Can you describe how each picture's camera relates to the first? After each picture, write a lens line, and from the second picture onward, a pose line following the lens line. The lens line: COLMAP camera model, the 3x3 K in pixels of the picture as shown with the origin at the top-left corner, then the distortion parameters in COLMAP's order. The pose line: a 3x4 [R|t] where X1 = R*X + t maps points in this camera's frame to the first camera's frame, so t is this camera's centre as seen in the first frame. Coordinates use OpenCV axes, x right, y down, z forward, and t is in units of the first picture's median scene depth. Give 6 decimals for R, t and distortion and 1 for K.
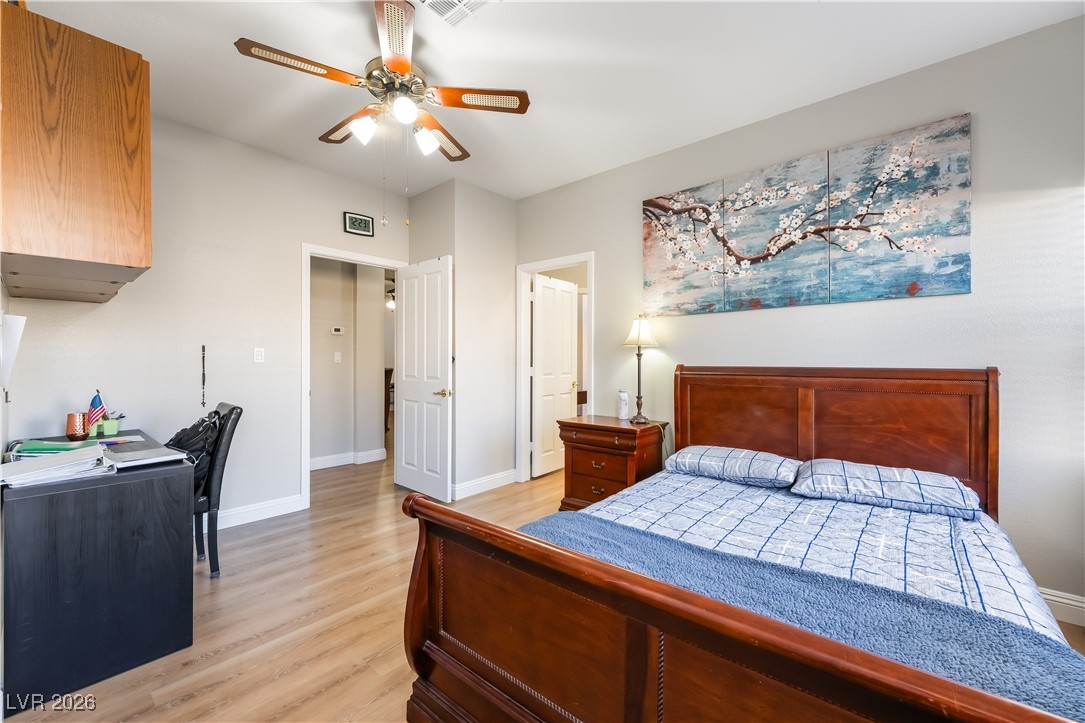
lens RADIAL K [[436.8, 0, 542.4], [0, 436.8, 362.5], [0, 0, 1]] dist [-0.002497, 0.000238]
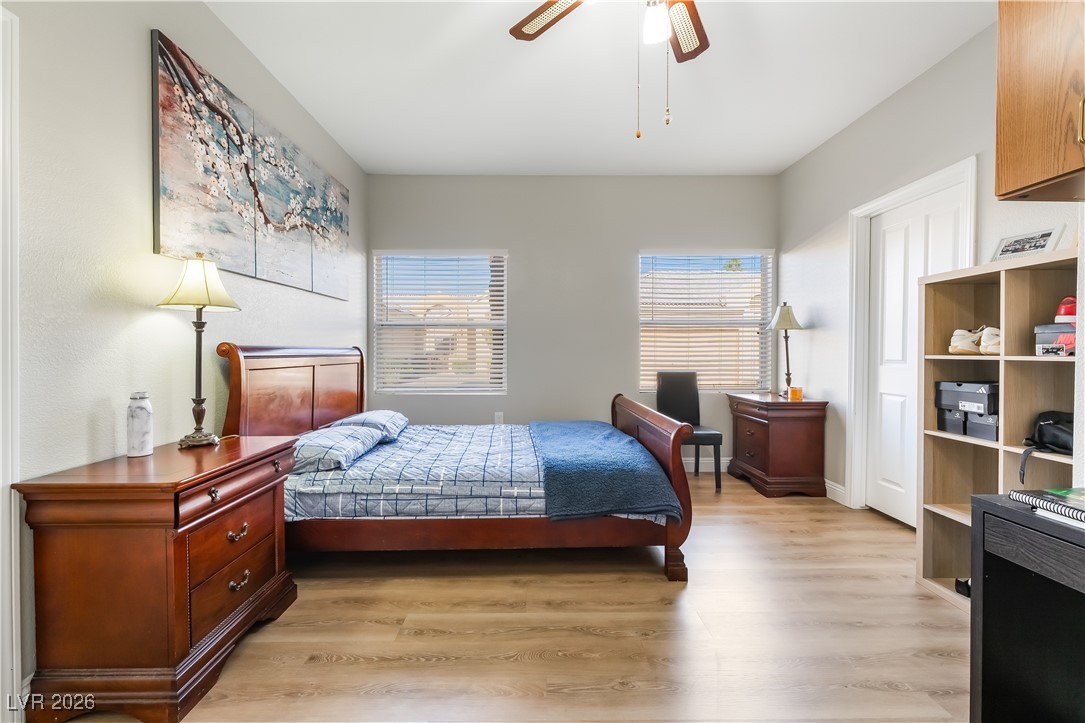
lens RADIAL K [[436.8, 0, 539.9], [0, 436.8, 355.4], [0, 0, 1]] dist [-0.002497, 0.000238]
pose [[-0.656323, -0.003970, 0.754470, -0.514020], [0.007365, 0.999905, 0.011668, 0.020065], [-0.754444, 0.013215, -0.656231, 1.103197]]
